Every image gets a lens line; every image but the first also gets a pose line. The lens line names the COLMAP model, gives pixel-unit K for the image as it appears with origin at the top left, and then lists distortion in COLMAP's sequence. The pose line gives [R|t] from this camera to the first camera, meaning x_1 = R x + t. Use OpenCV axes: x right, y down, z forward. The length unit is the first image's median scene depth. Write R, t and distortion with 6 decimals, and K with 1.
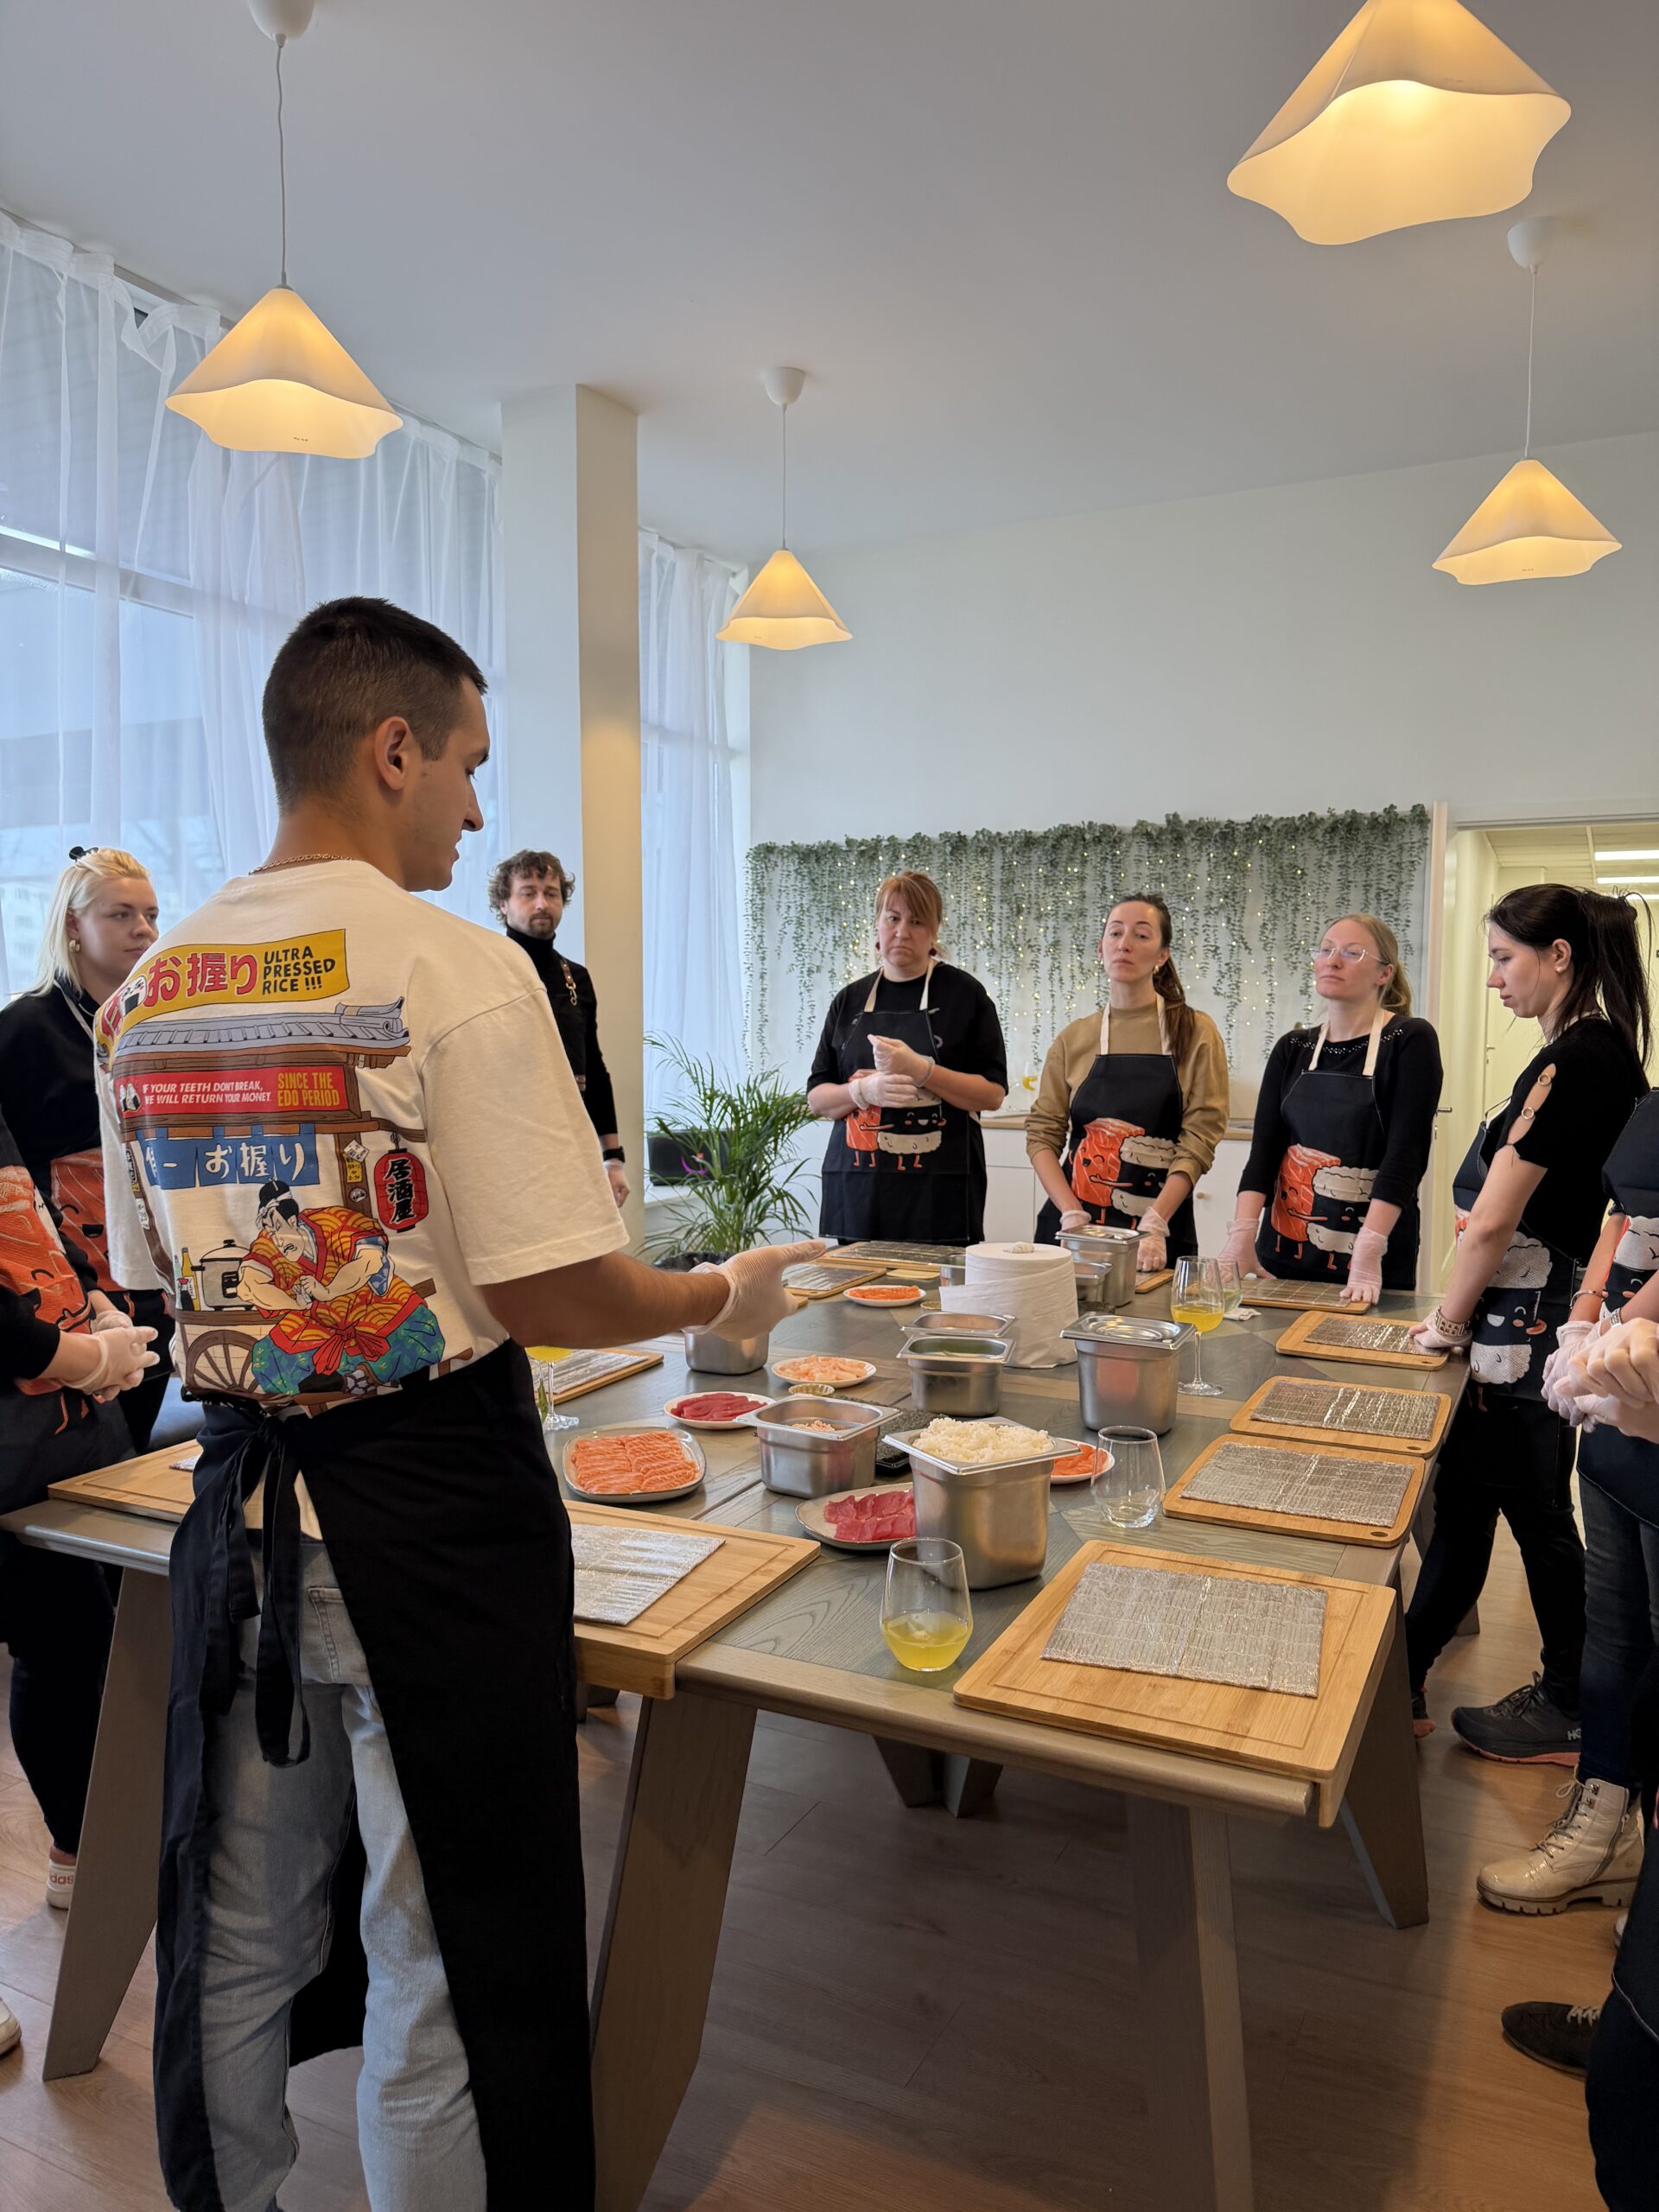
lens RADIAL K [[1566.8, 0, 810.3], [0, 1566.8, 1144.1], [0, 0, 1]] dist [0.072300, -0.078950]
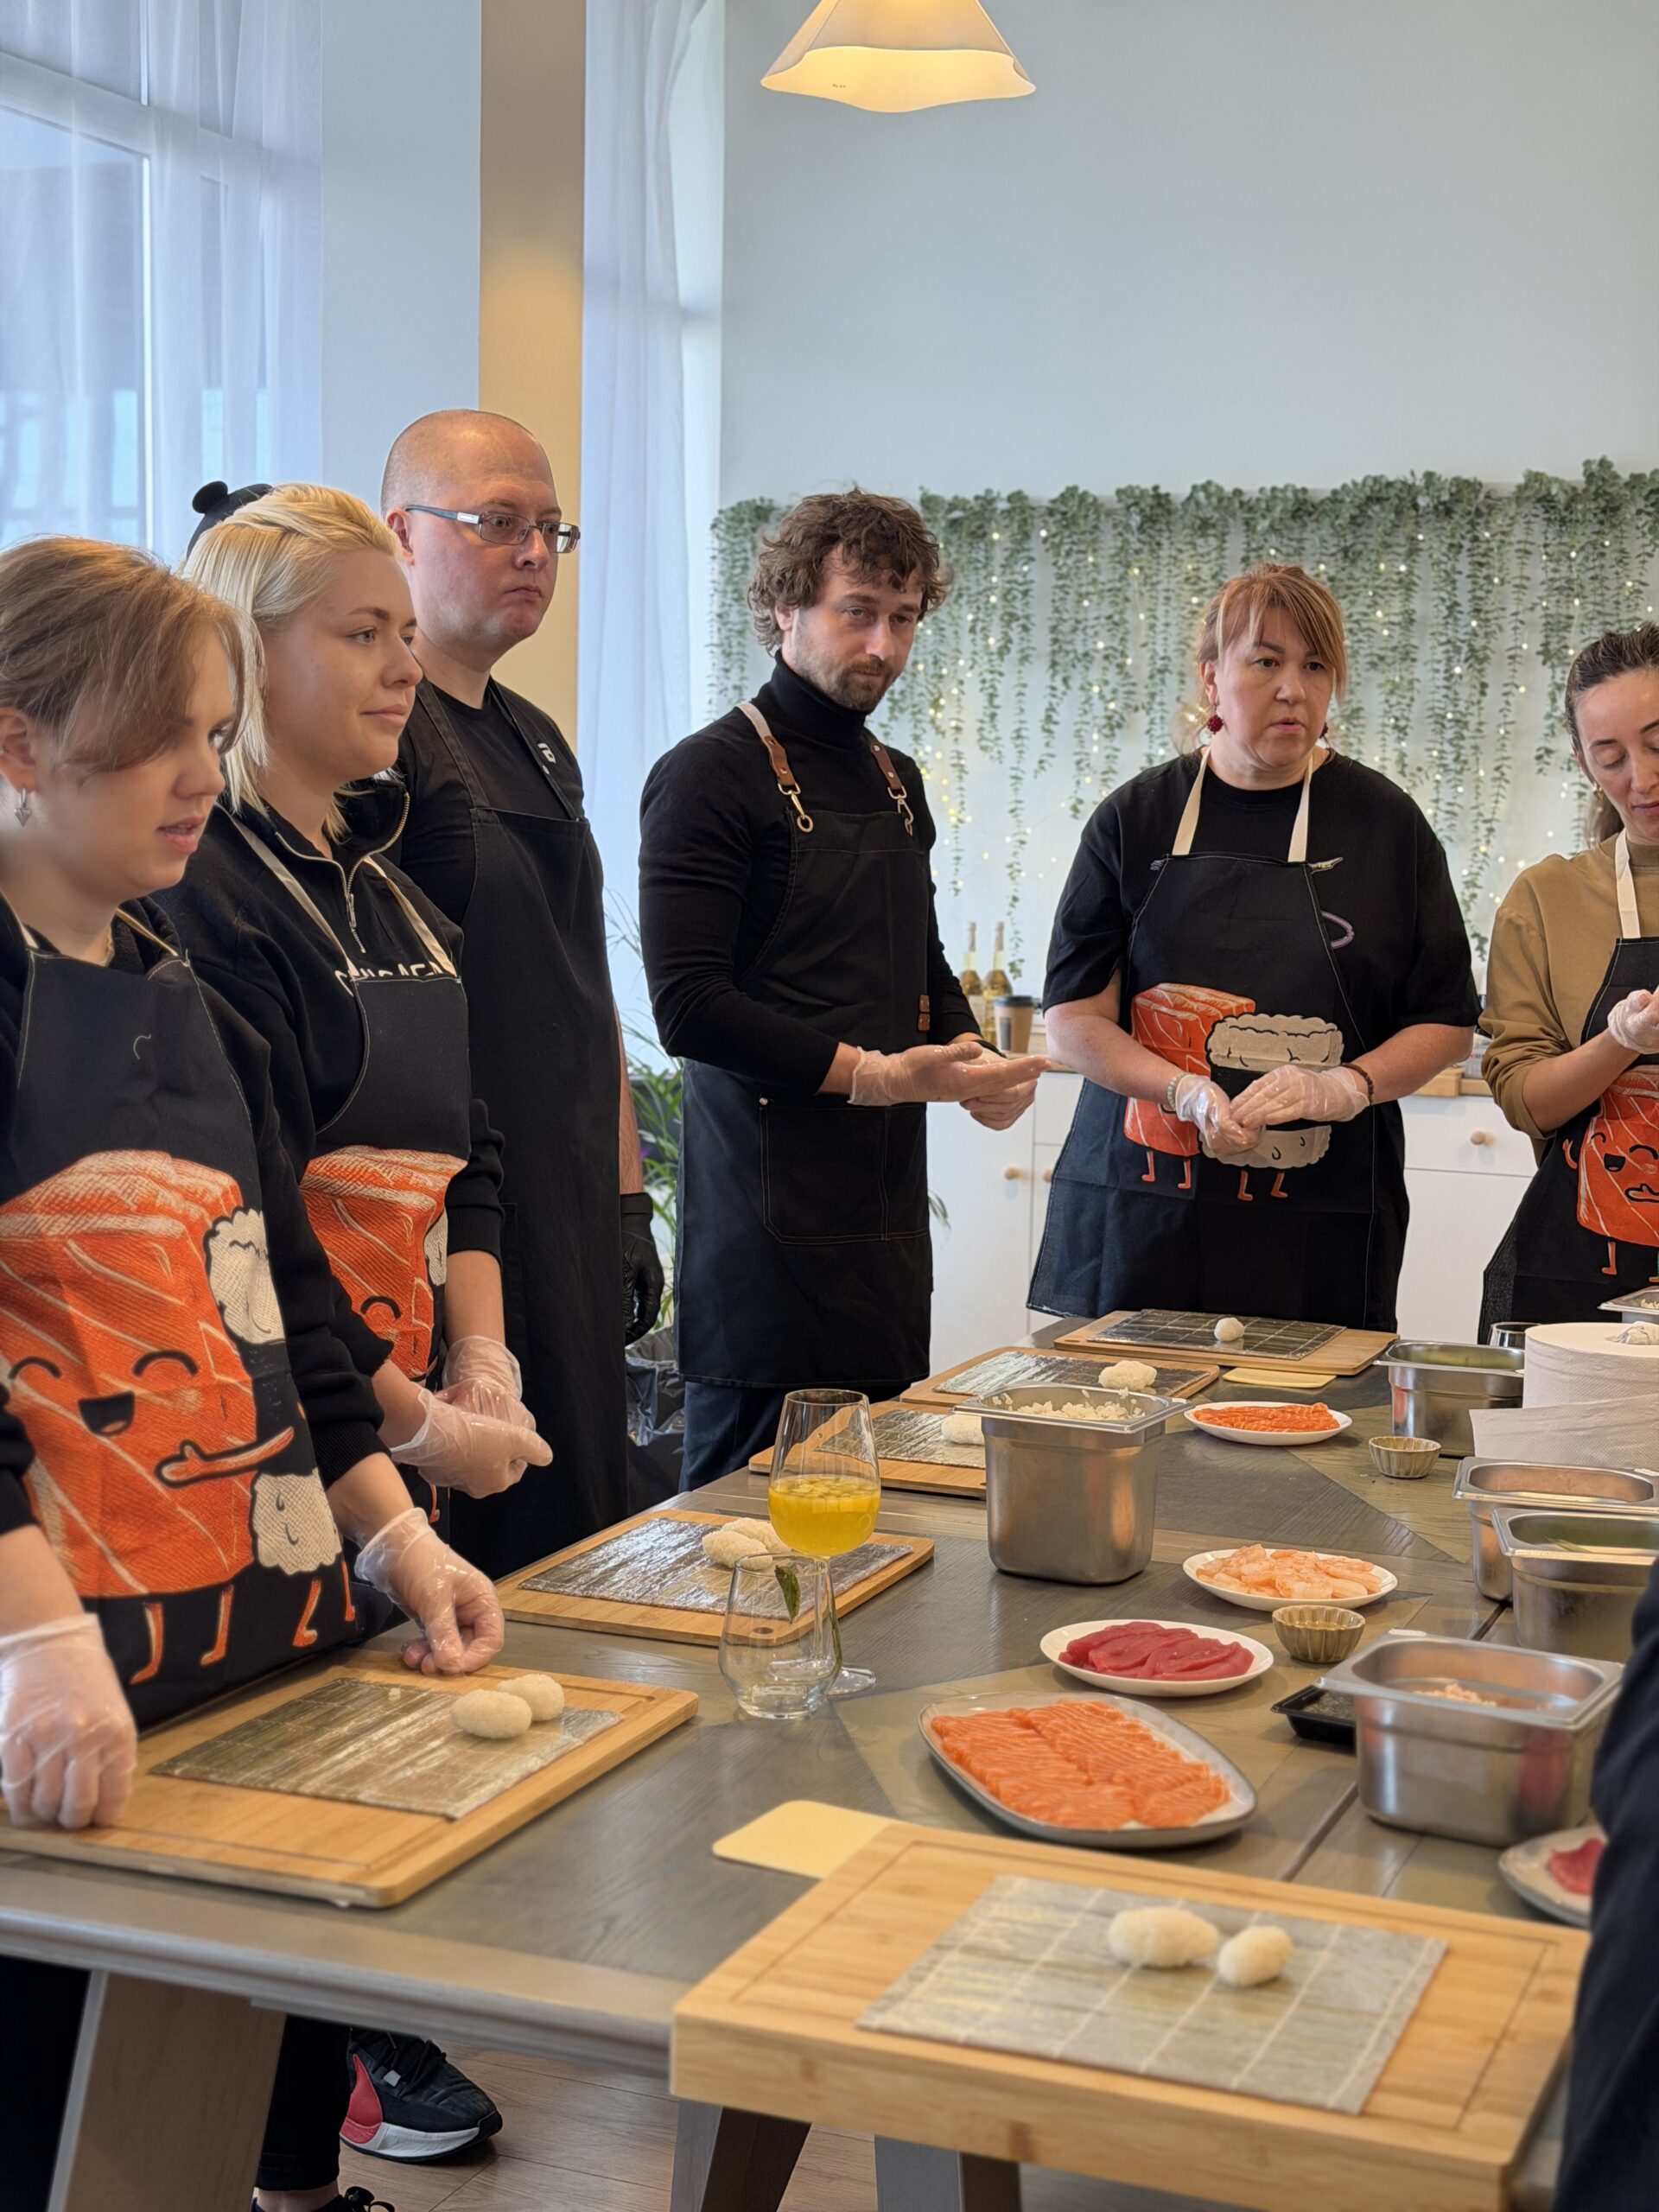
lens RADIAL K [[3123.2, 0, 738.7], [0, 3123.2, 1145.4], [0, 0, 1]] dist [0.059103, 0.000000]
pose [[0.997888, 0.011801, 0.063870, -0.118327], [-0.012681, 0.999830, 0.013379, -0.001122], [-0.063701, -0.014161, 0.997869, 0.014472]]
